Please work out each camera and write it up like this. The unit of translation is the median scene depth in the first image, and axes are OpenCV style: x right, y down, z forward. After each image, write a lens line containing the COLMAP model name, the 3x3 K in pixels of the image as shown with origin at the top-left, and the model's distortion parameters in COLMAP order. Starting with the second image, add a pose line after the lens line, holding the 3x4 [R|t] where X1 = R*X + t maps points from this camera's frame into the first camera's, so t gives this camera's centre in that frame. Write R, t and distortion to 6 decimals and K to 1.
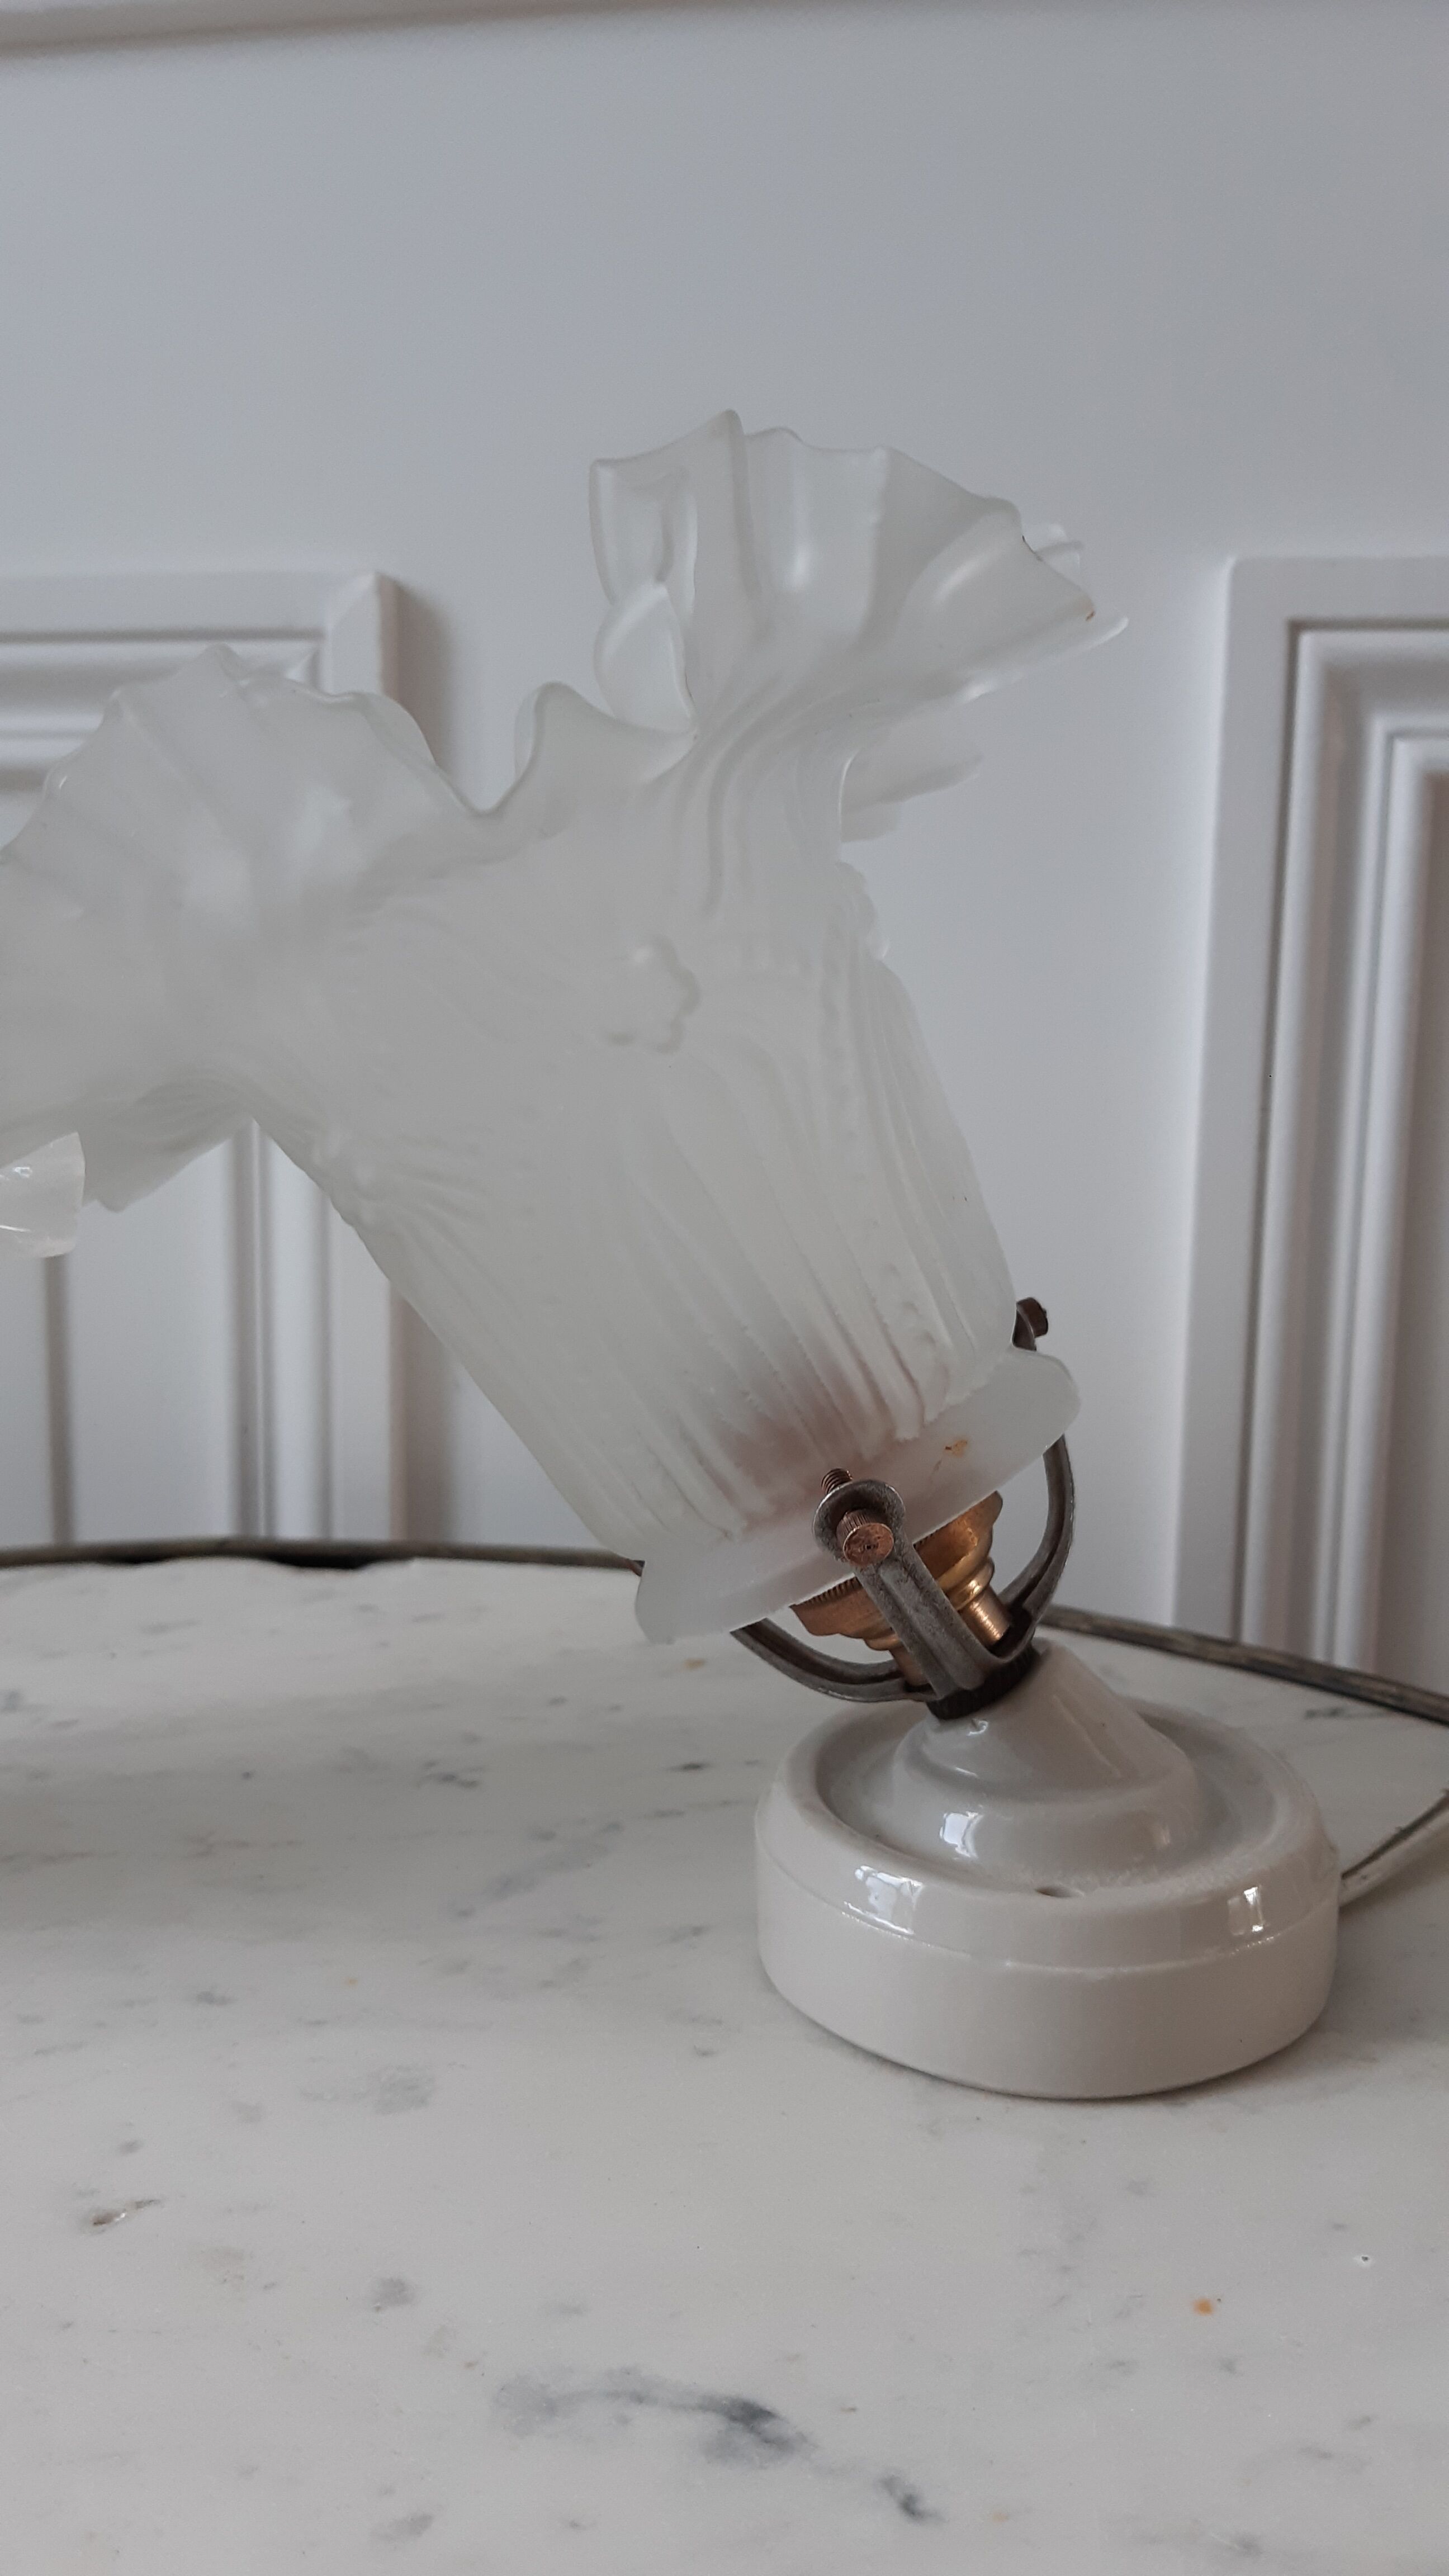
lens RADIAL K [[2038.6, 0, 730.6], [0, 2038.6, 1296.9], [0, 0, 1]] dist [0.062635, -0.198831]
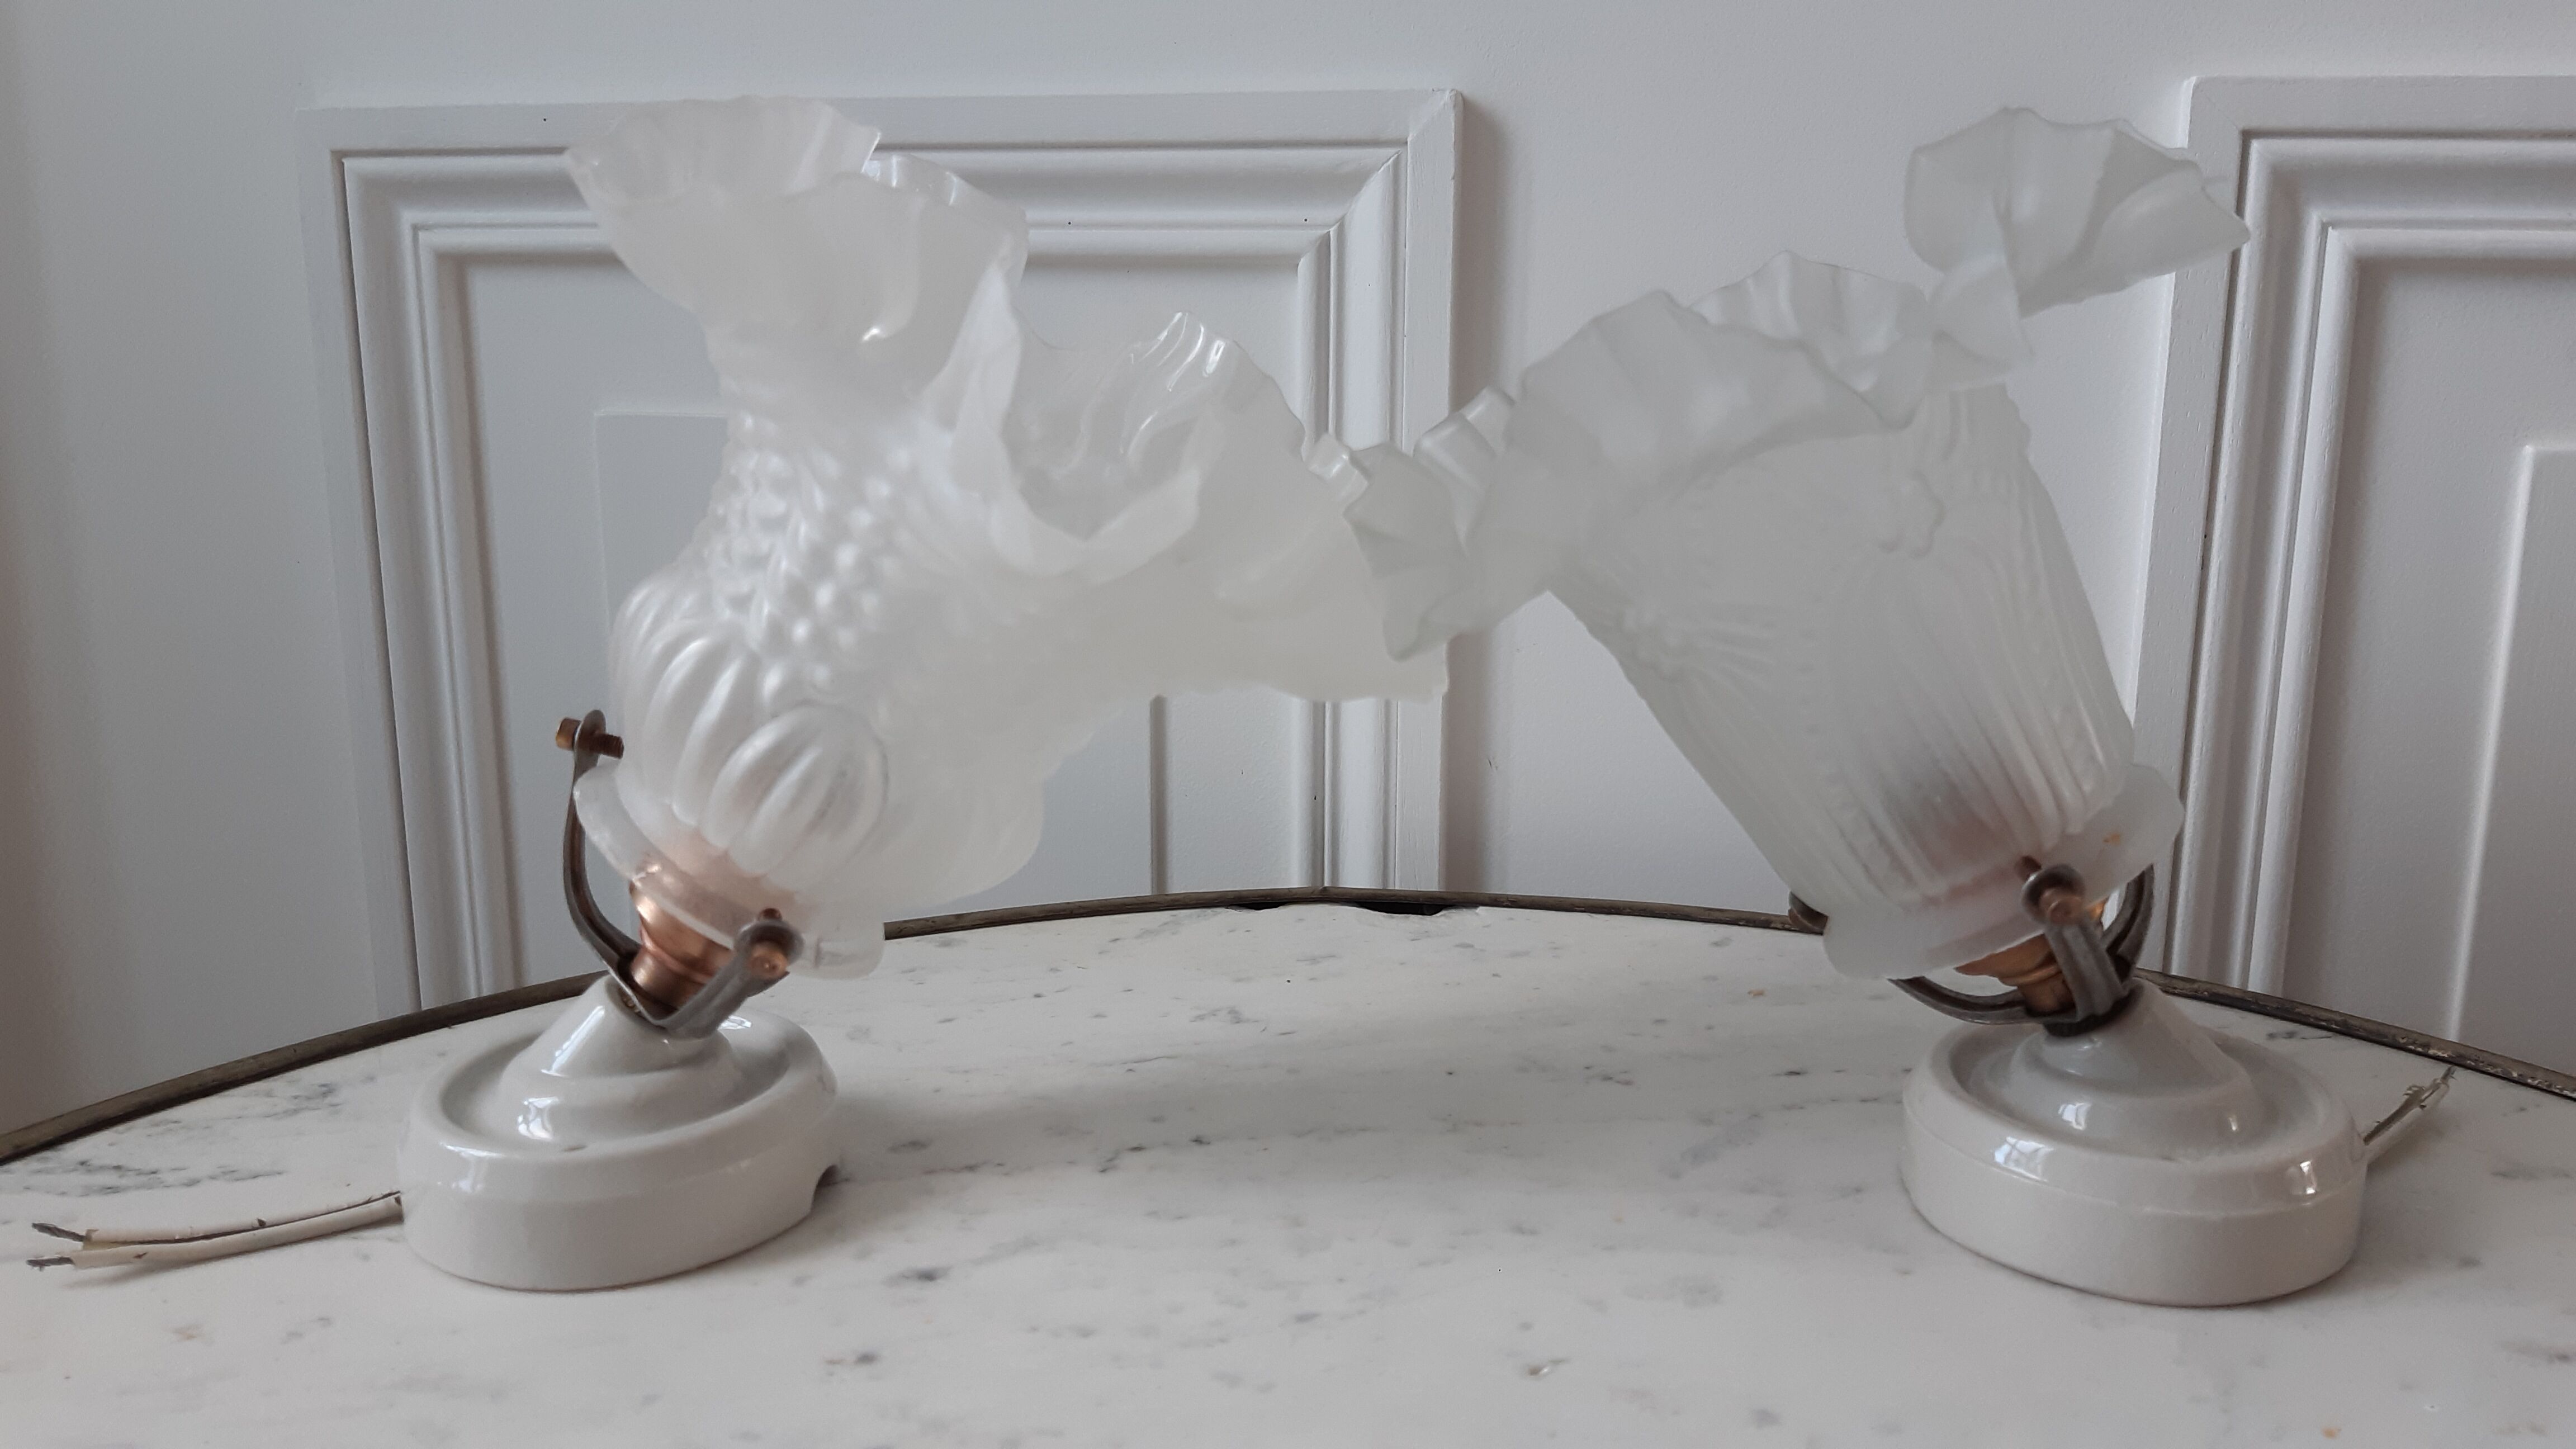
lens RADIAL K [[1999.9, 0, 1300.2], [0, 1999.9, 738.4], [0, 0, 1]] dist [0.068430, -0.160320]
pose [[0.998434, -0.000121, -0.055940, -0.313321], [0.003021, 0.998655, 0.051758, -0.056587], [0.055858, -0.051846, 0.997092, -0.327006]]
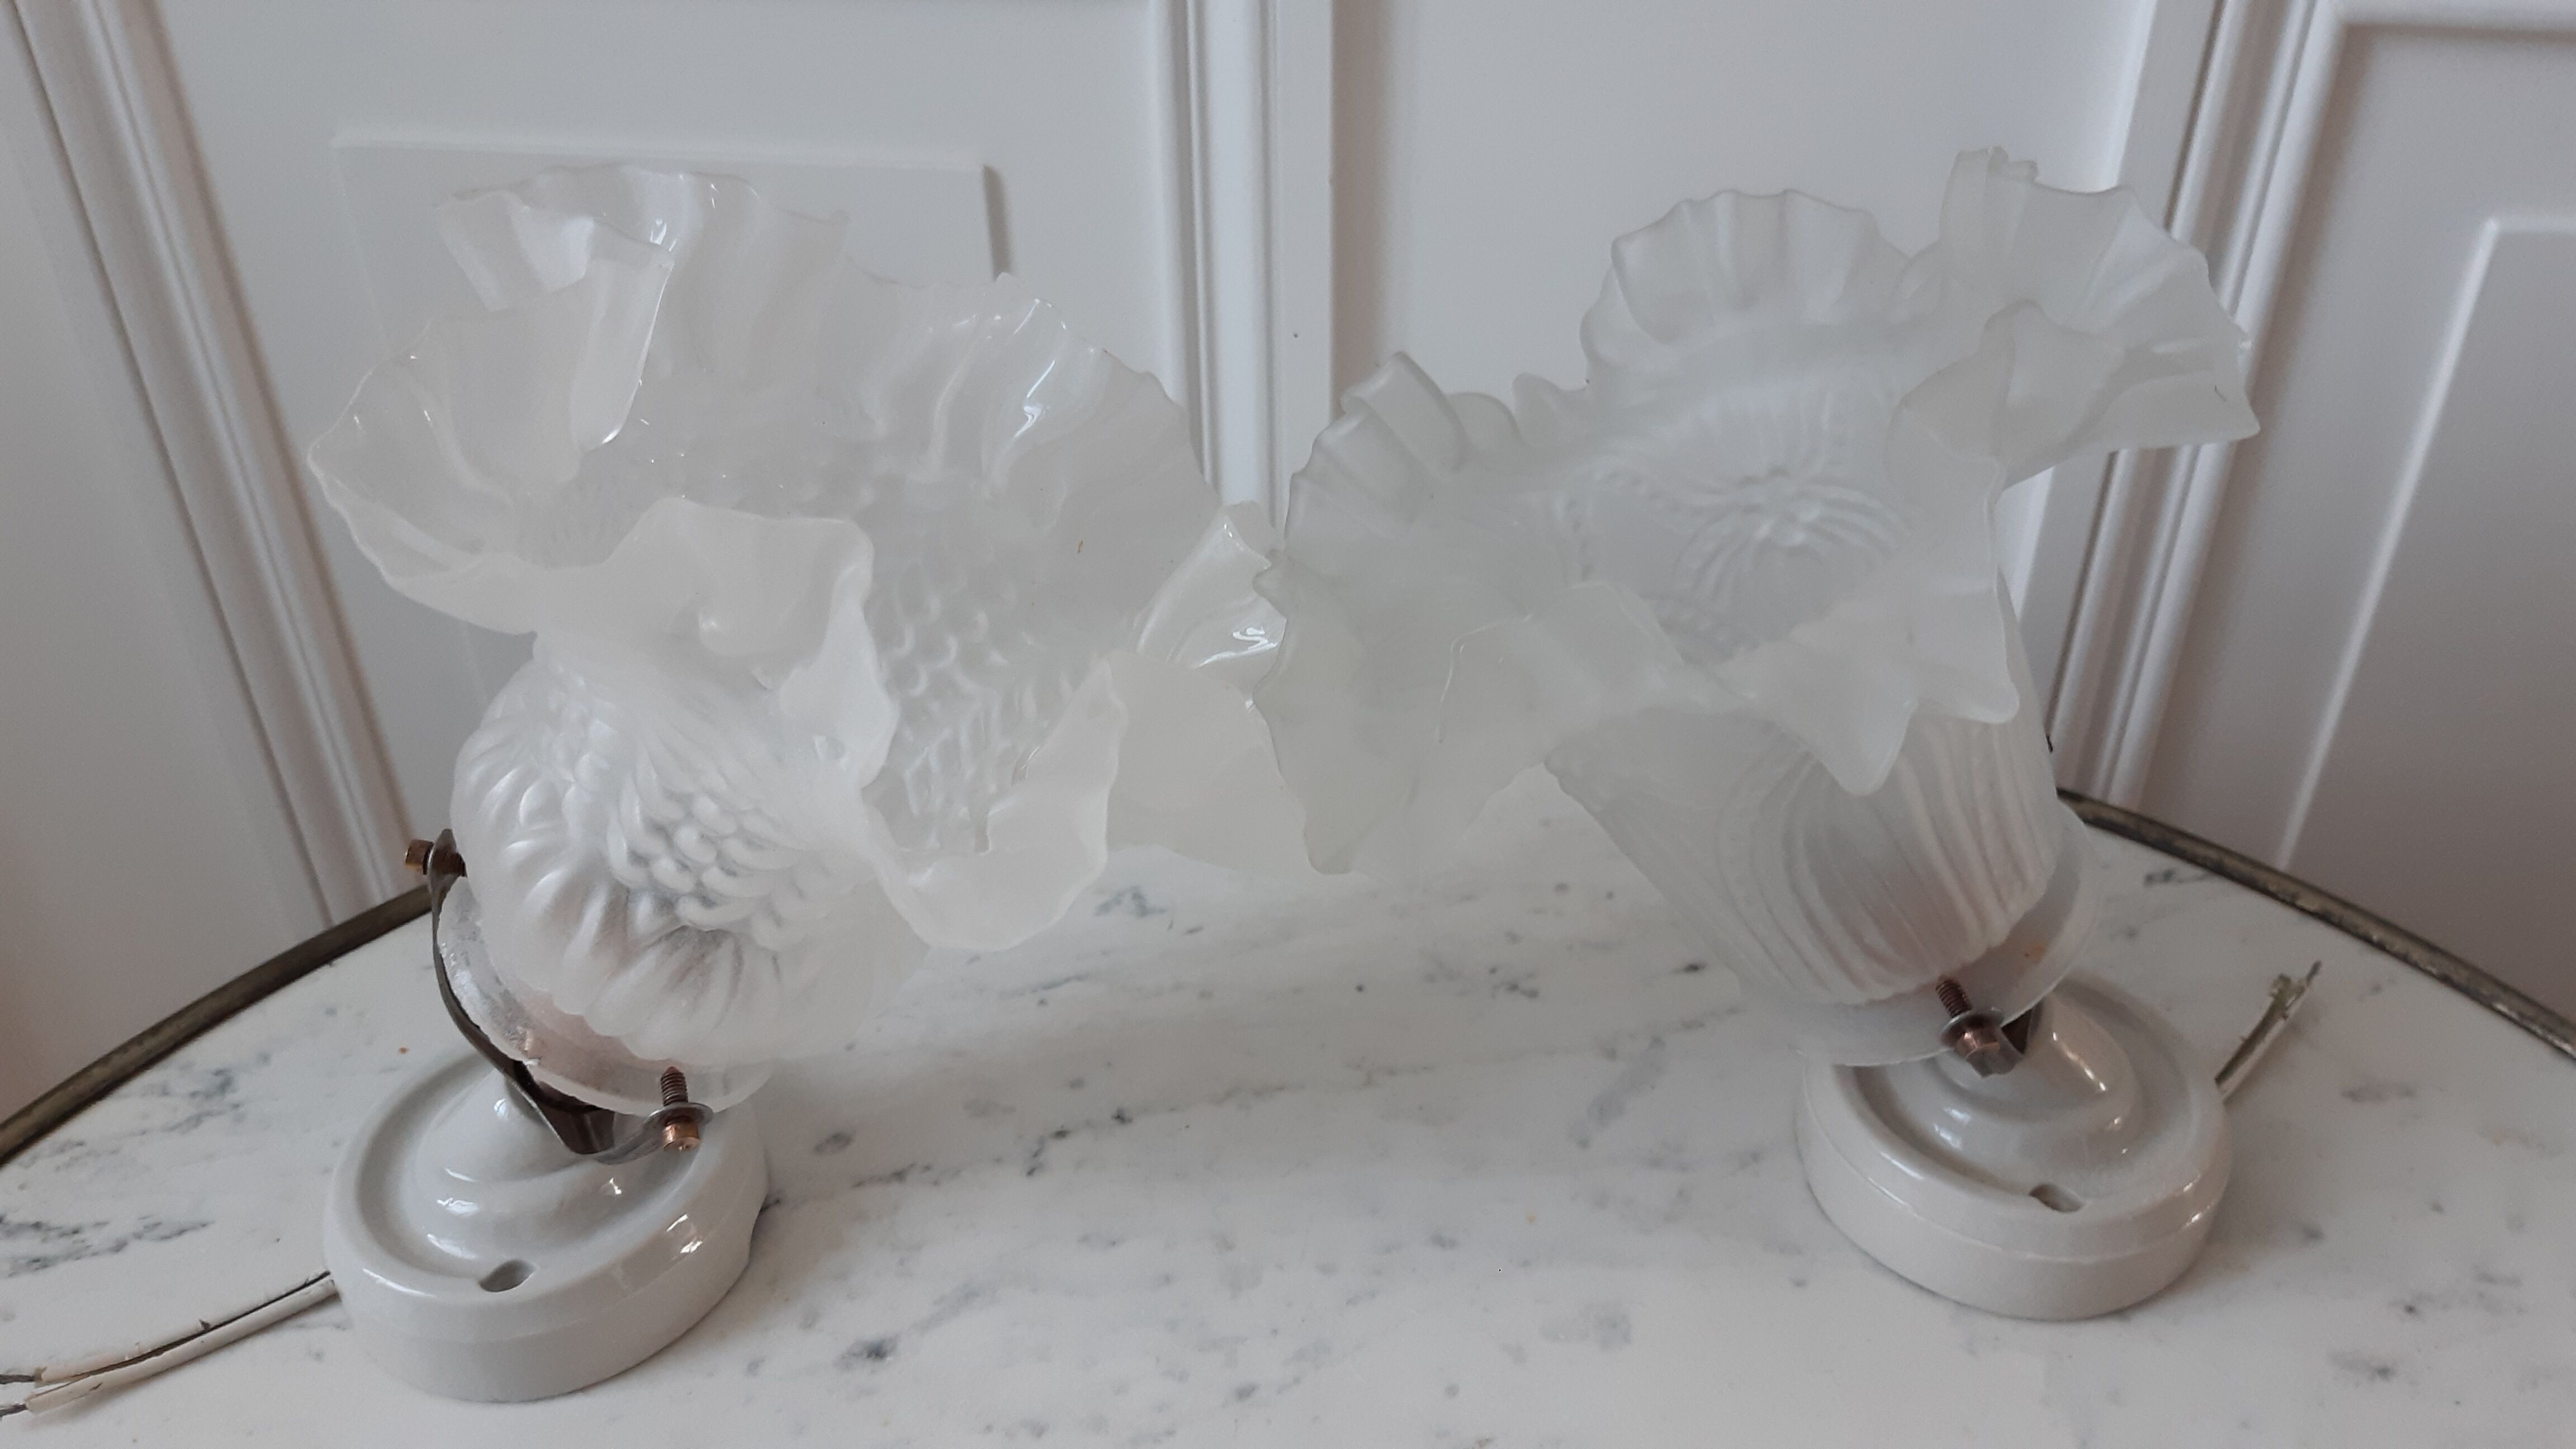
lens RADIAL K [[2005.9, 0, 1305.1], [0, 2005.9, 737.0], [0, 0, 1]] dist [0.056986, -0.153633]
pose [[0.999205, -0.037675, 0.013060, -0.340222], [0.028615, 0.905606, 0.423154, -0.559728], [-0.027769, -0.422443, 0.905964, -0.130388]]
